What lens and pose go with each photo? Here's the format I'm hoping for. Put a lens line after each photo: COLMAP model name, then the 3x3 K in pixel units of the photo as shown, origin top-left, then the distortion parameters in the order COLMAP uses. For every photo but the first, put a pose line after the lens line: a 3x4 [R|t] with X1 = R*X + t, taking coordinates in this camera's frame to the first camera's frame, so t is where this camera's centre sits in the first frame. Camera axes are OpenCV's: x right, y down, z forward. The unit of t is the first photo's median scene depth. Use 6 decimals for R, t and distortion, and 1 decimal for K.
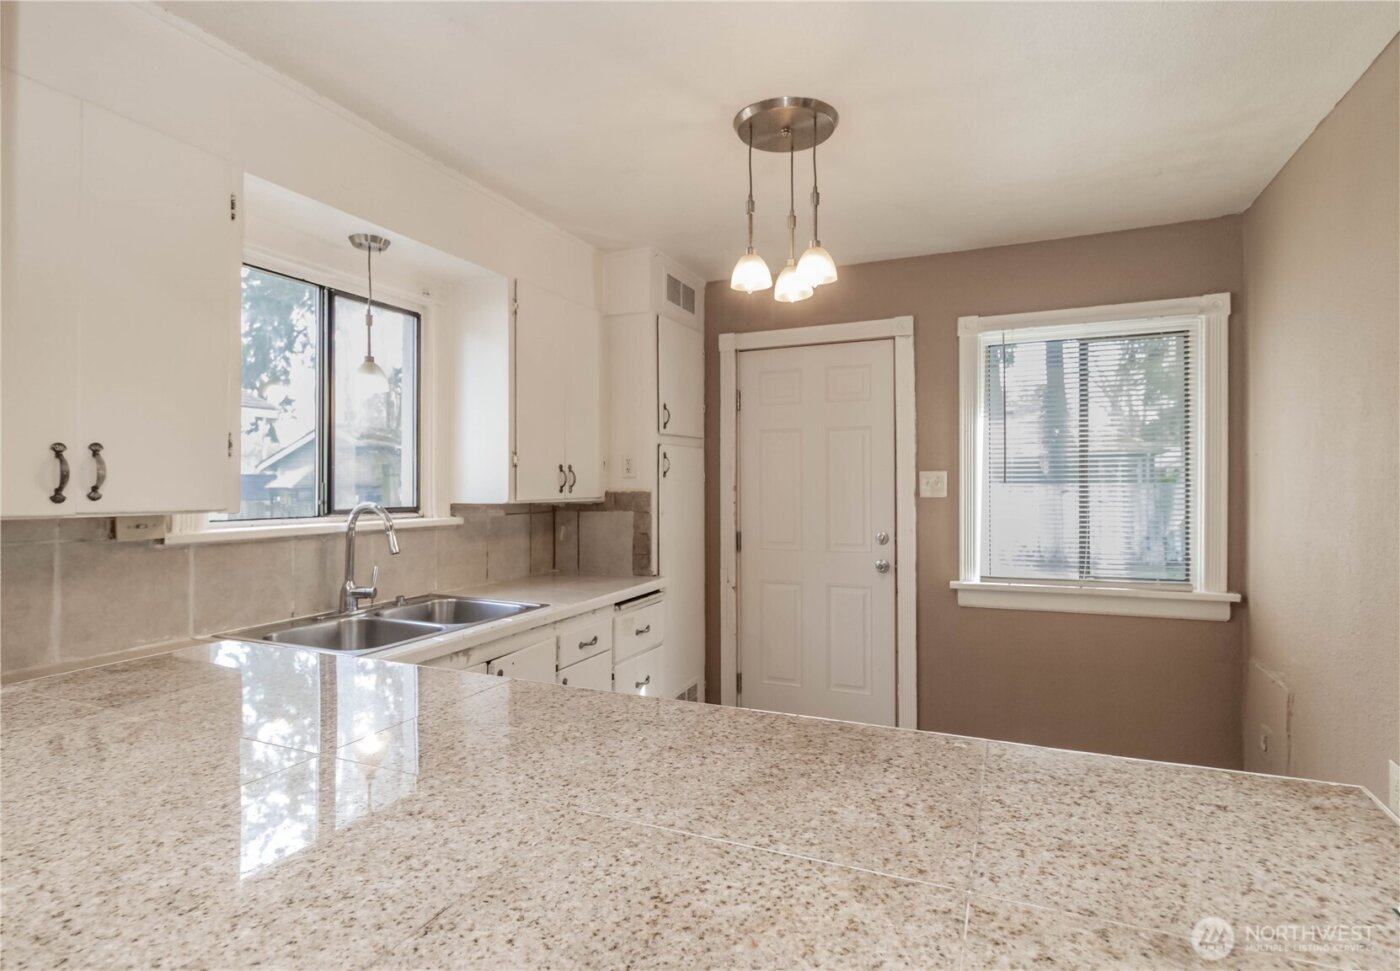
lens RADIAL K [[709.3, 0, 679.6], [0, 709.3, 481.0], [0, 0, 1]] dist [-0.005638, -0.000609]
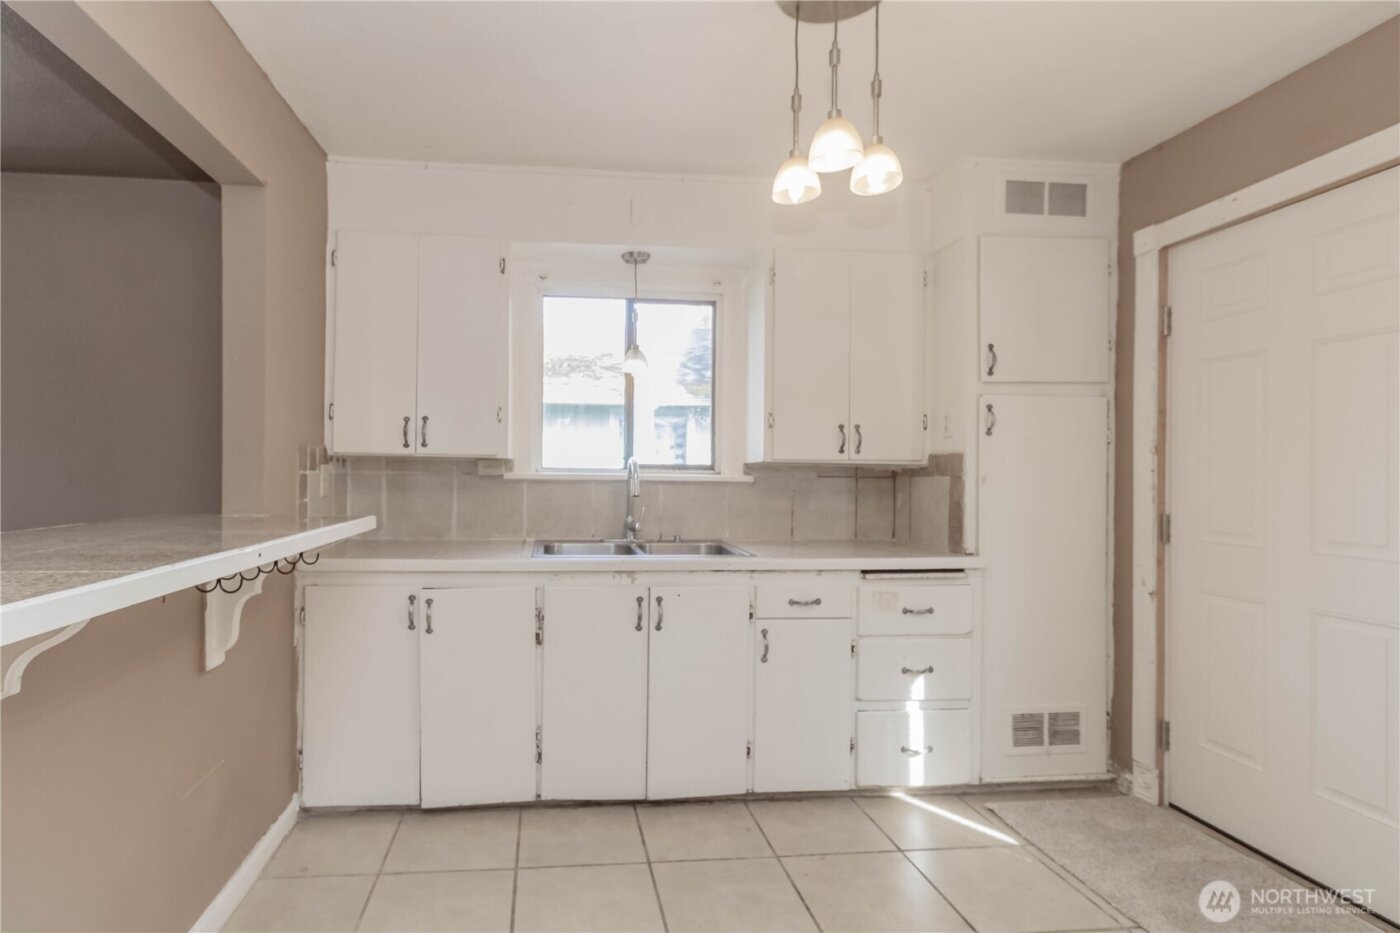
lens RADIAL K [[677.4, 0, 628.9], [0, 677.4, 474.1], [0, 0, 1]] dist [0.003711, 0.000031]
pose [[0.498600, 0.007540, -0.866800, 0.491597], [-0.006843, 0.999965, 0.004763, 0.042440], [0.866805, 0.003557, 0.498634, 0.283849]]
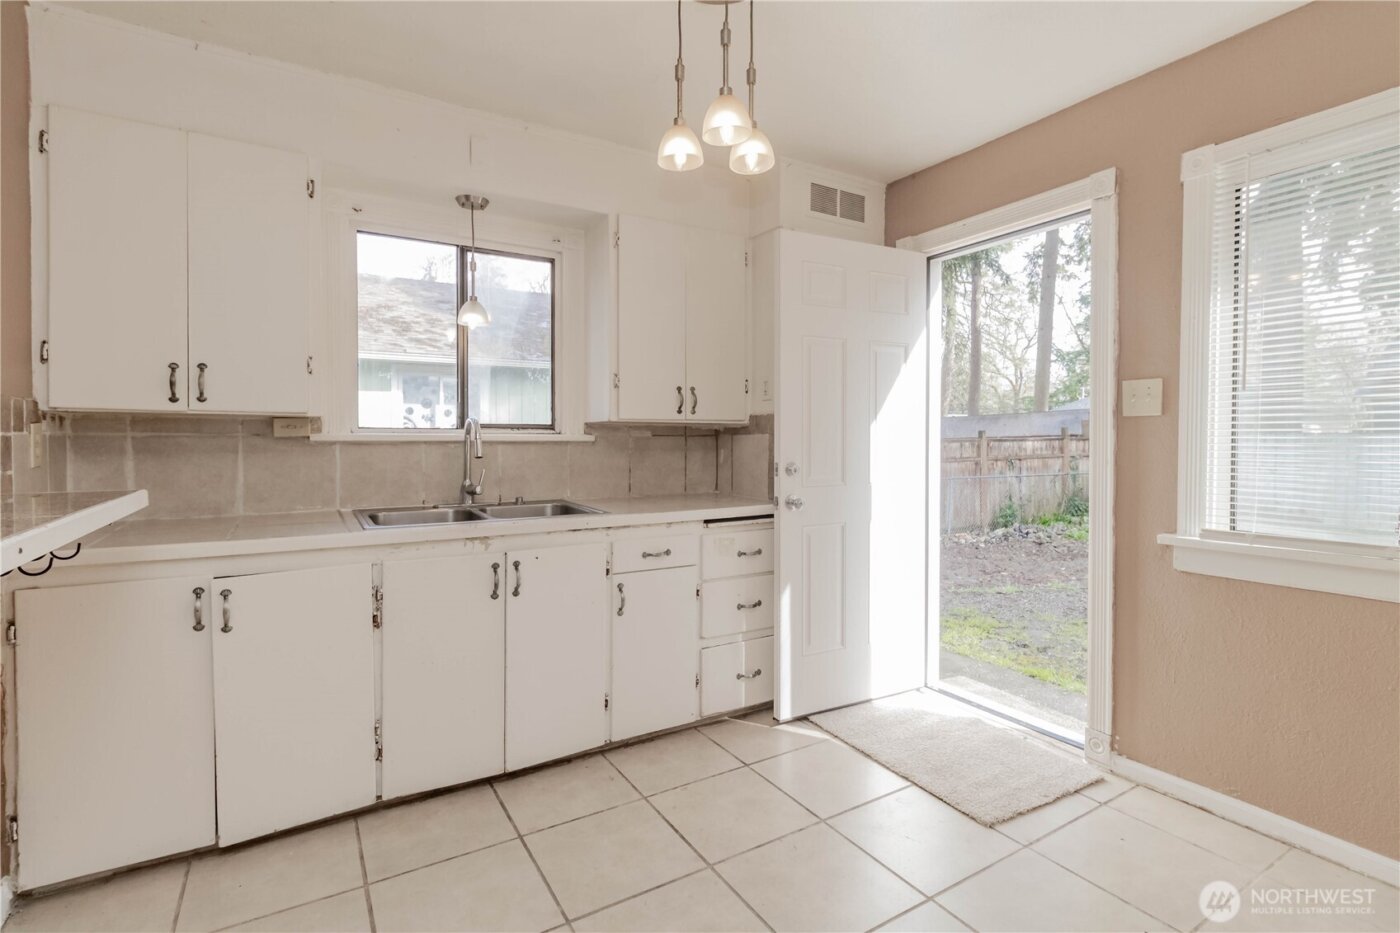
lens RADIAL K [[652.3, 0, 711.4], [0, 652.3, 448.7], [0, 0, 1]] dist [0.001813, 0.000090]
pose [[0.824009, 0.013582, -0.566414, 0.416549], [-0.000476, 0.999729, 0.023279, 0.045943], [0.566577, -0.018912, 0.823792, 0.232547]]
